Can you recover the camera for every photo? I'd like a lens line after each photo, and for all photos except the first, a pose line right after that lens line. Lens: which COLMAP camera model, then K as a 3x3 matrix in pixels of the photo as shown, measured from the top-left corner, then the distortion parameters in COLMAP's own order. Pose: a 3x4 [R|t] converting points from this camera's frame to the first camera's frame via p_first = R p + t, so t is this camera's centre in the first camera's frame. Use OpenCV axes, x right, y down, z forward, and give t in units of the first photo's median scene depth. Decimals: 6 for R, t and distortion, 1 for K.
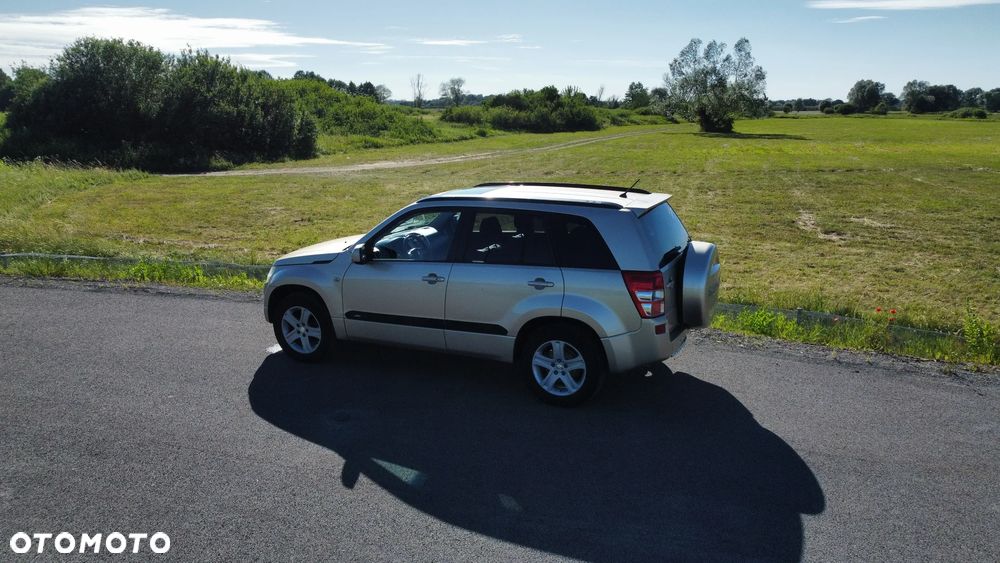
lens RADIAL K [[761.5, 0, 502.9], [0, 761.5, 291.7], [0, 0, 1]] dist [0.007579, -0.008580]
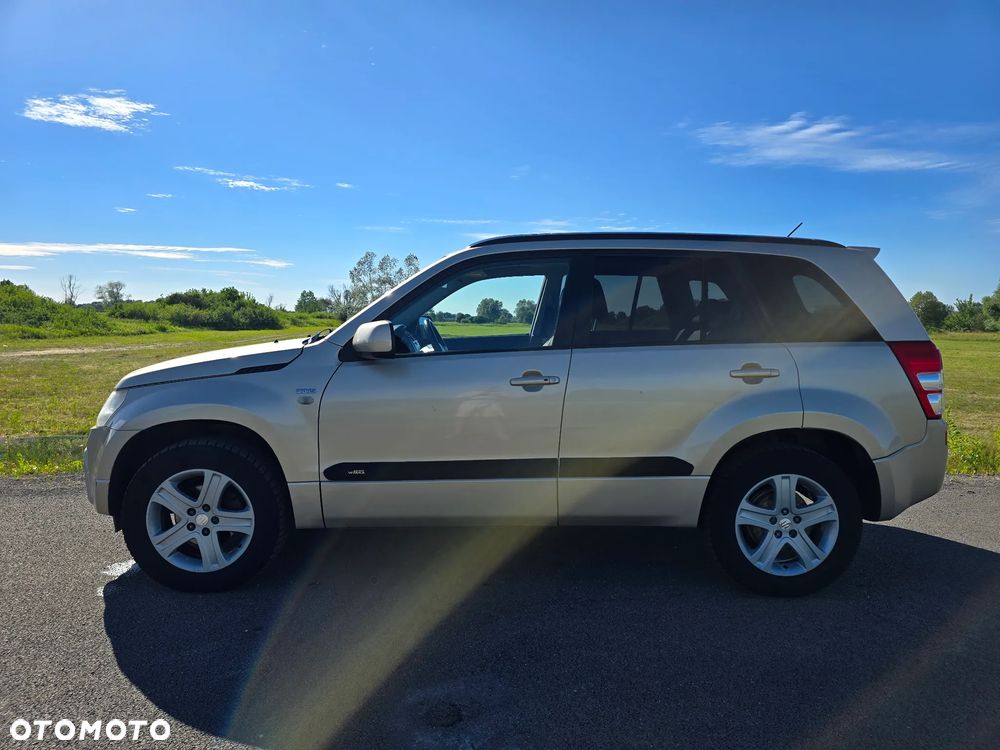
lens RADIAL K [[674.6, 0, 501.2], [0, 674.6, 383.3], [0, 0, 1]] dist [0.055036, -0.048980]
pose [[0.895881, -0.025336, 0.443571, -0.280284], [0.088029, 0.988702, -0.121320, 0.033788], [-0.435486, 0.147736, 0.887990, 0.536264]]
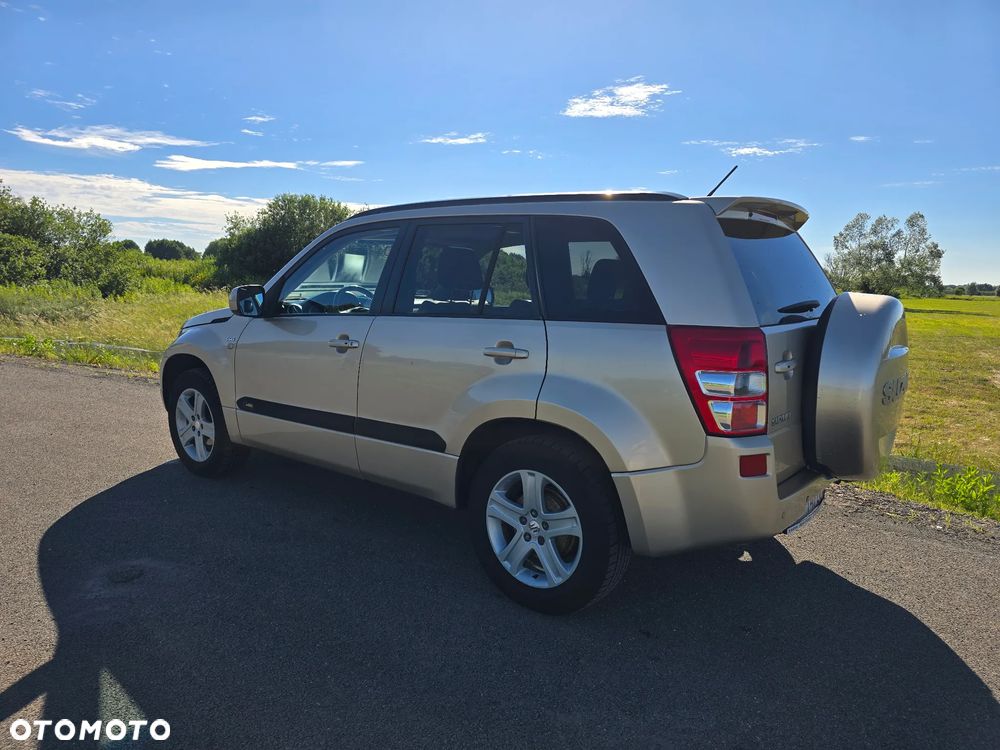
lens RADIAL K [[674.6, 0, 496.7], [0, 674.6, 393.7], [0, 0, 1]] dist [0.055036, -0.048980]
pose [[0.970536, 0.071515, -0.230098, 0.122585], [-0.088246, 0.994089, -0.063247, 0.037061], [0.224214, 0.081689, 0.971110, 0.479125]]
